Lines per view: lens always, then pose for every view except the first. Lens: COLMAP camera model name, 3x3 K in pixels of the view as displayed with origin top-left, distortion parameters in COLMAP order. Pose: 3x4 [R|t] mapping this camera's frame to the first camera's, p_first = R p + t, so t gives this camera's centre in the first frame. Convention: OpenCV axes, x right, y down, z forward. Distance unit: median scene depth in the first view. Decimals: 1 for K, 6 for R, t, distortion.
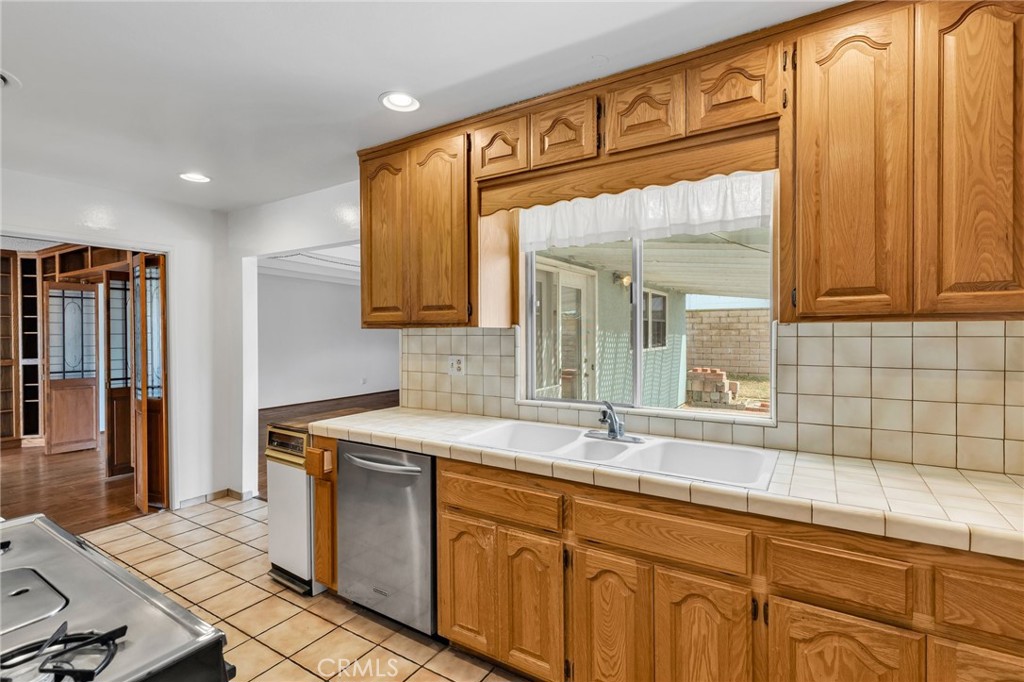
lens RADIAL K [[475.3, 0, 507.3], [0, 475.3, 336.7], [0, 0, 1]] dist [0.004112, 0.000517]
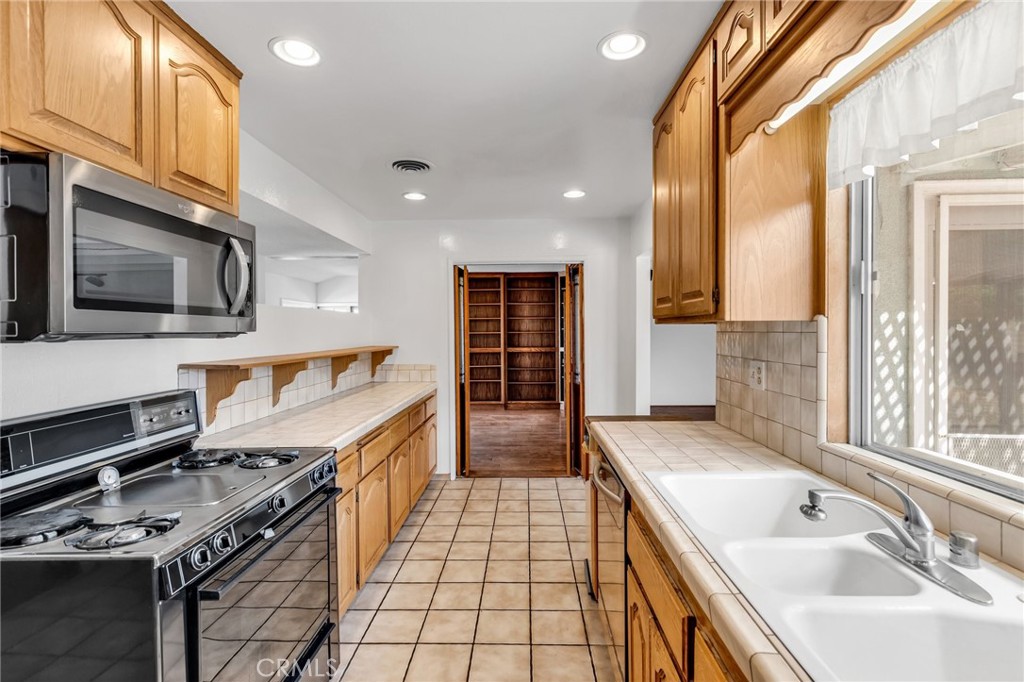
lens RADIAL K [[475.3, 0, 507.3], [0, 475.3, 336.7], [0, 0, 1]] dist [0.004112, 0.000517]
pose [[0.539501, 0.013164, -0.841882, 0.285446], [-0.006309, 0.999913, 0.011591, -0.002153], [0.841961, -0.000942, 0.539537, 0.312699]]
